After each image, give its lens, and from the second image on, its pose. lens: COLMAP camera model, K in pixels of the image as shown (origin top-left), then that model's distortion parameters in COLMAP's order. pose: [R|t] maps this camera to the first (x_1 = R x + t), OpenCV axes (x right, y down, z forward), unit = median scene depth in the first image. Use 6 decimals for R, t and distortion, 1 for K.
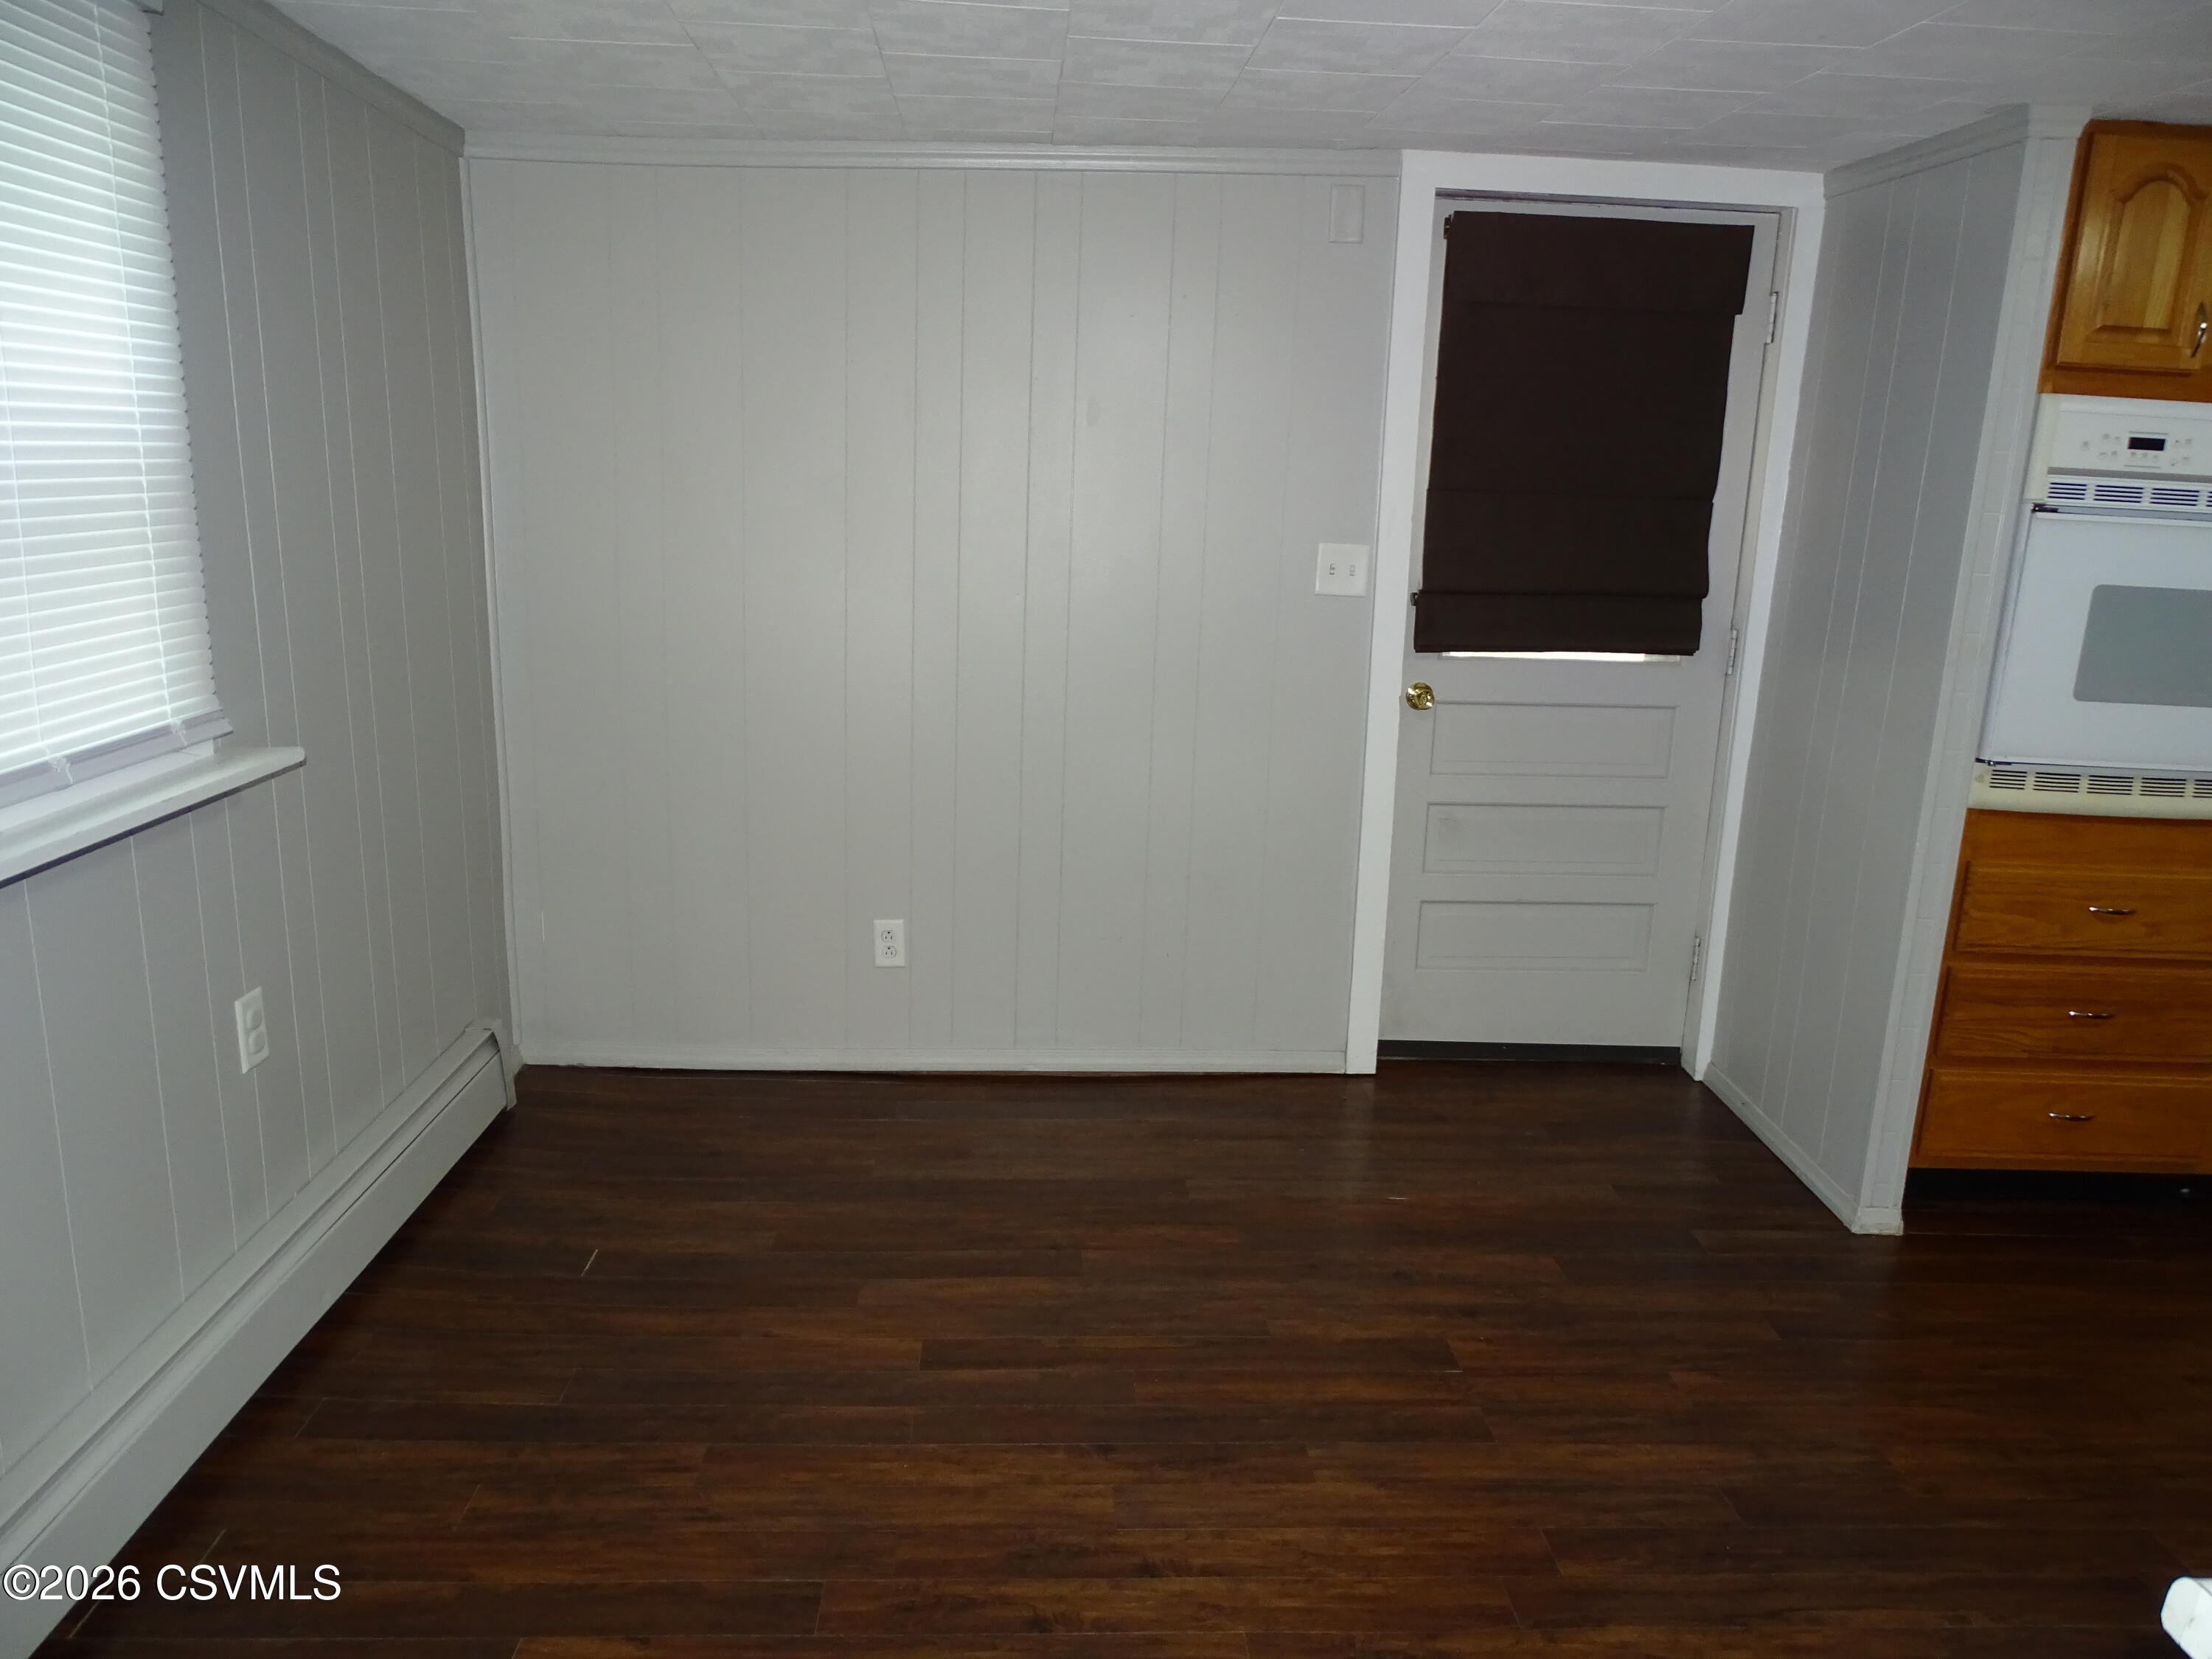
lens RADIAL K [[1534.2, 0, 1115.1], [0, 1534.2, 829.3], [0, 0, 1]] dist [-0.008266, -0.002767]
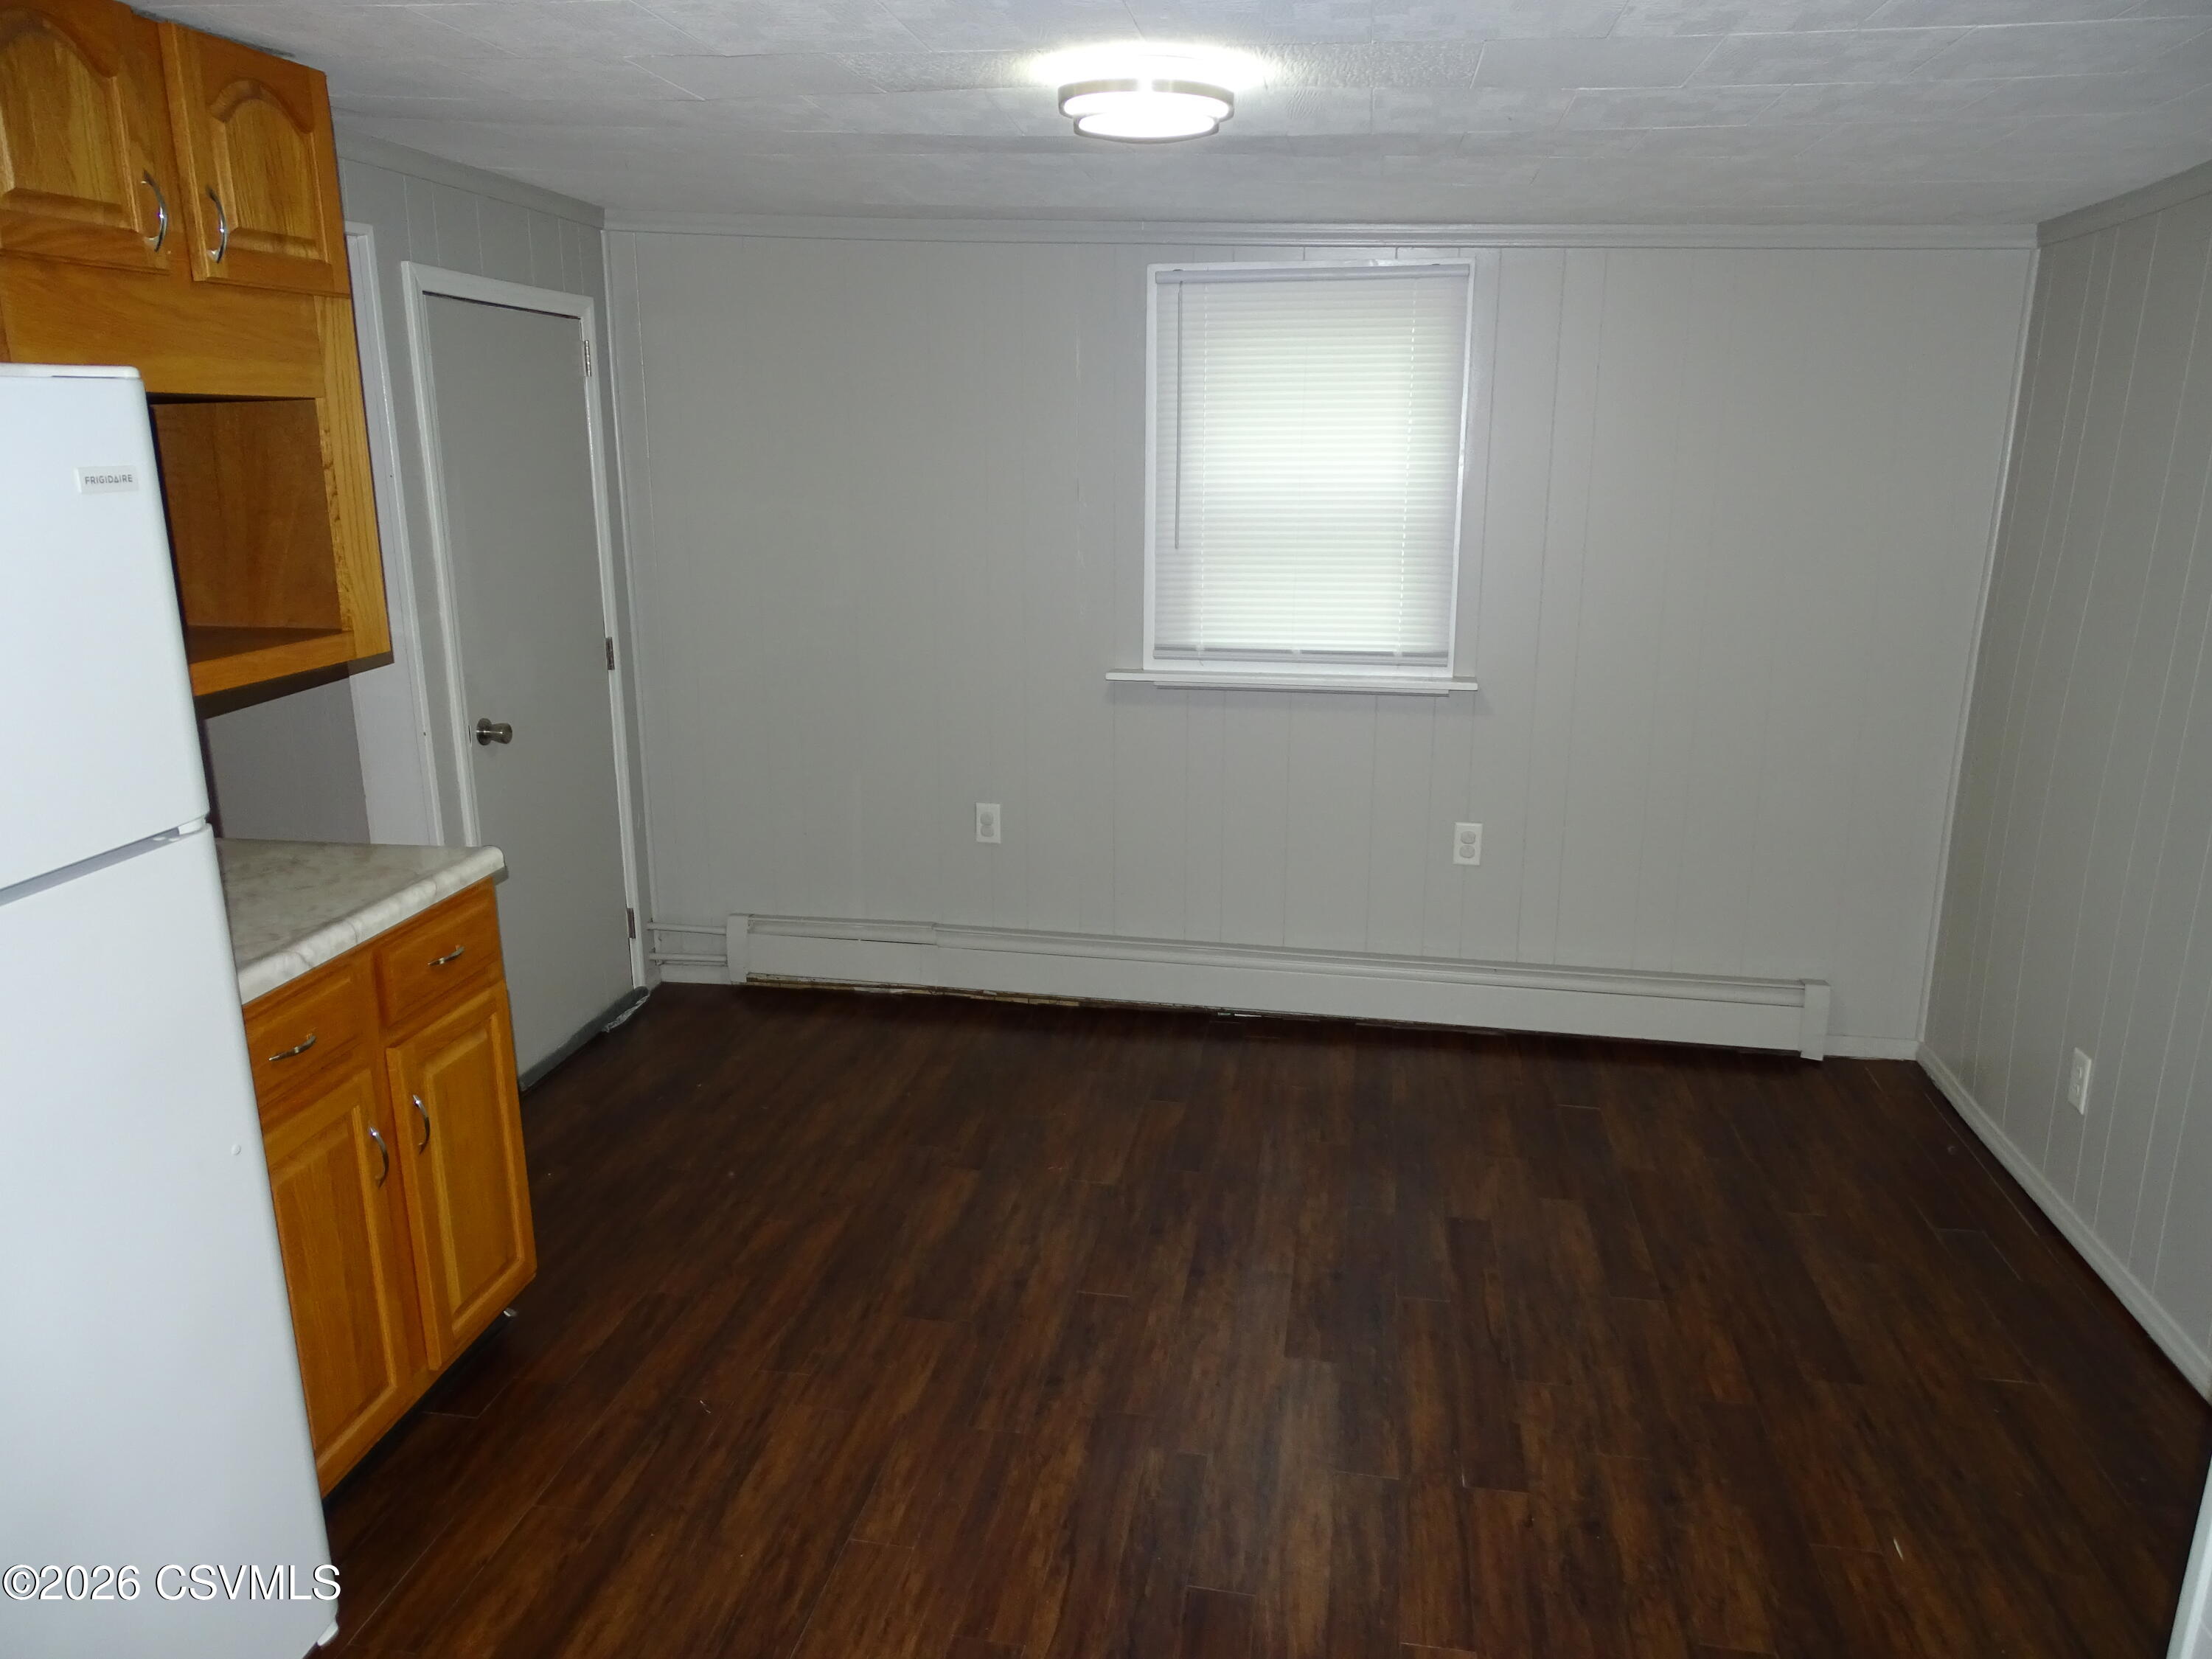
lens RADIAL K [[1534.2, 0, 1109.0], [0, 1534.2, 830.1], [0, 0, 1]] dist [-0.008266, -0.002767]
pose [[-0.206337, 0.204472, -0.956878, 0.964405], [-0.232288, 0.939730, 0.250898, -0.186077], [0.950509, 0.274041, -0.146405, 0.725557]]
